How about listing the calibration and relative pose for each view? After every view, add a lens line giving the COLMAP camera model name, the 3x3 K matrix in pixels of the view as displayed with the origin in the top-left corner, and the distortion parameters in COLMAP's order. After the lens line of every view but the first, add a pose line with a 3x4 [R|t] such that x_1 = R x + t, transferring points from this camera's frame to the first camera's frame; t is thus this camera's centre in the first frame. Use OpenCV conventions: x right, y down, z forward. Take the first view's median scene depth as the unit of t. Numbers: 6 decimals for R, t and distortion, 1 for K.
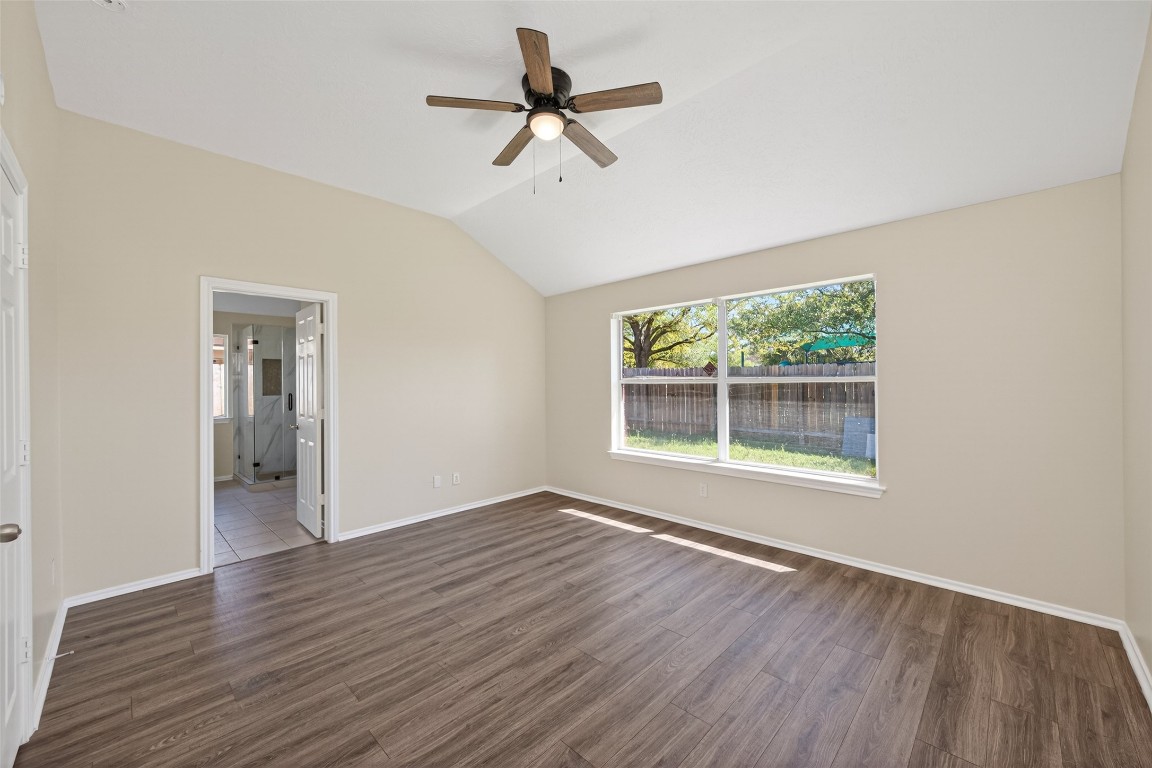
lens RADIAL K [[446.1, 0, 571.6], [0, 446.1, 384.6], [0, 0, 1]] dist [0.003057, -0.000839]
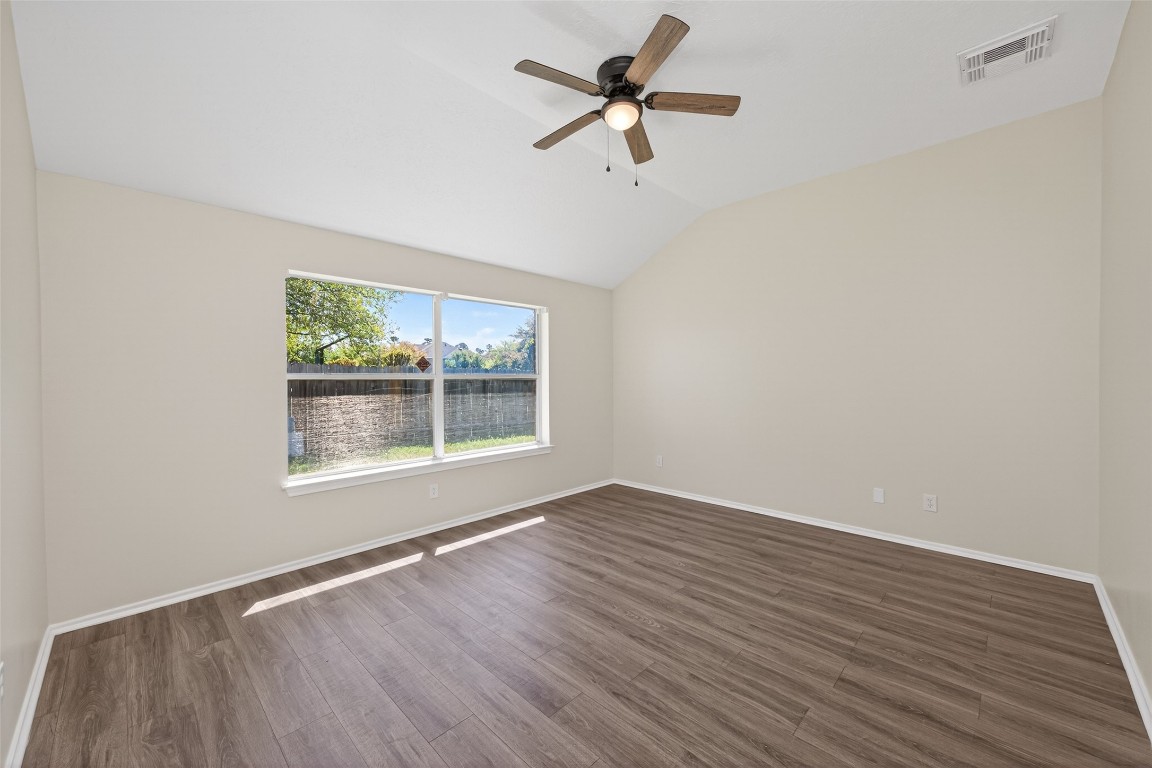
lens RADIAL K [[446.1, 0, 578.3], [0, 446.1, 389.7], [0, 0, 1]] dist [0.003057, -0.000839]
pose [[-0.003122, -0.021016, 0.999774, -0.934900], [0.012941, 0.999695, 0.021055, 0.004345], [-0.999911, 0.013004, -0.002849, 0.985405]]
